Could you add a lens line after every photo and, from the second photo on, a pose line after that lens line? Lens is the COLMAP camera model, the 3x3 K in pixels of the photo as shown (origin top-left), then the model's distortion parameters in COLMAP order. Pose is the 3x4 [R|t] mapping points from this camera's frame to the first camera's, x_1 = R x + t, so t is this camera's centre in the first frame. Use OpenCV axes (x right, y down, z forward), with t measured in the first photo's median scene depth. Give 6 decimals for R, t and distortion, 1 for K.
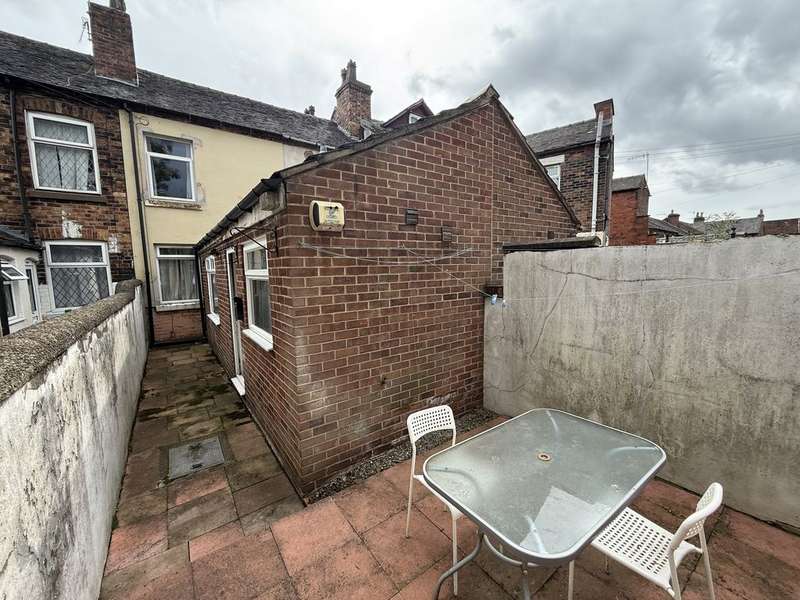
lens RADIAL K [[319.6, 0, 400.9], [0, 319.6, 298.5], [0, 0, 1]] dist [-0.003073, -0.000455]
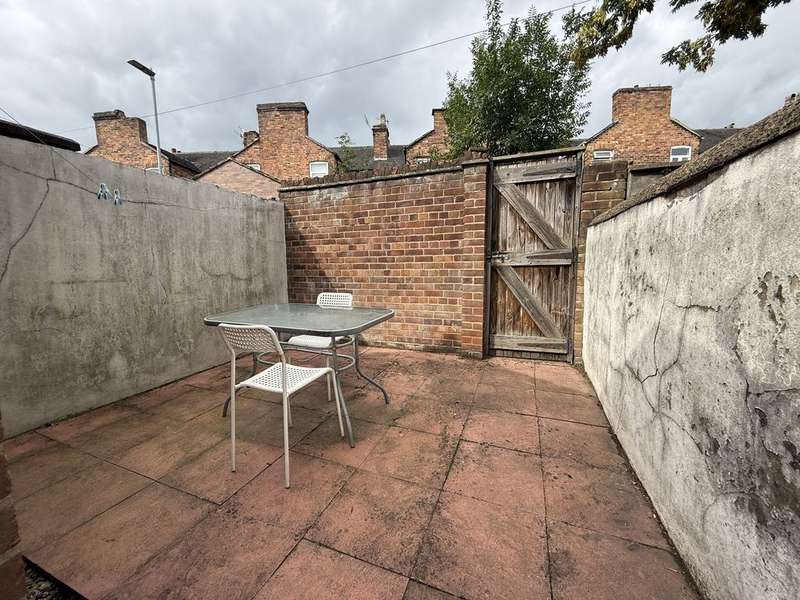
lens RADIAL K [[319.6, 0, 397.8], [0, 319.6, 299.2], [0, 0, 1]] dist [-0.003073, -0.000455]
pose [[-0.543104, -0.061860, 0.837384, -0.570961], [0.107057, 0.984042, 0.142128, 0.187029], [-0.832812, 0.166838, -0.527815, 0.881160]]
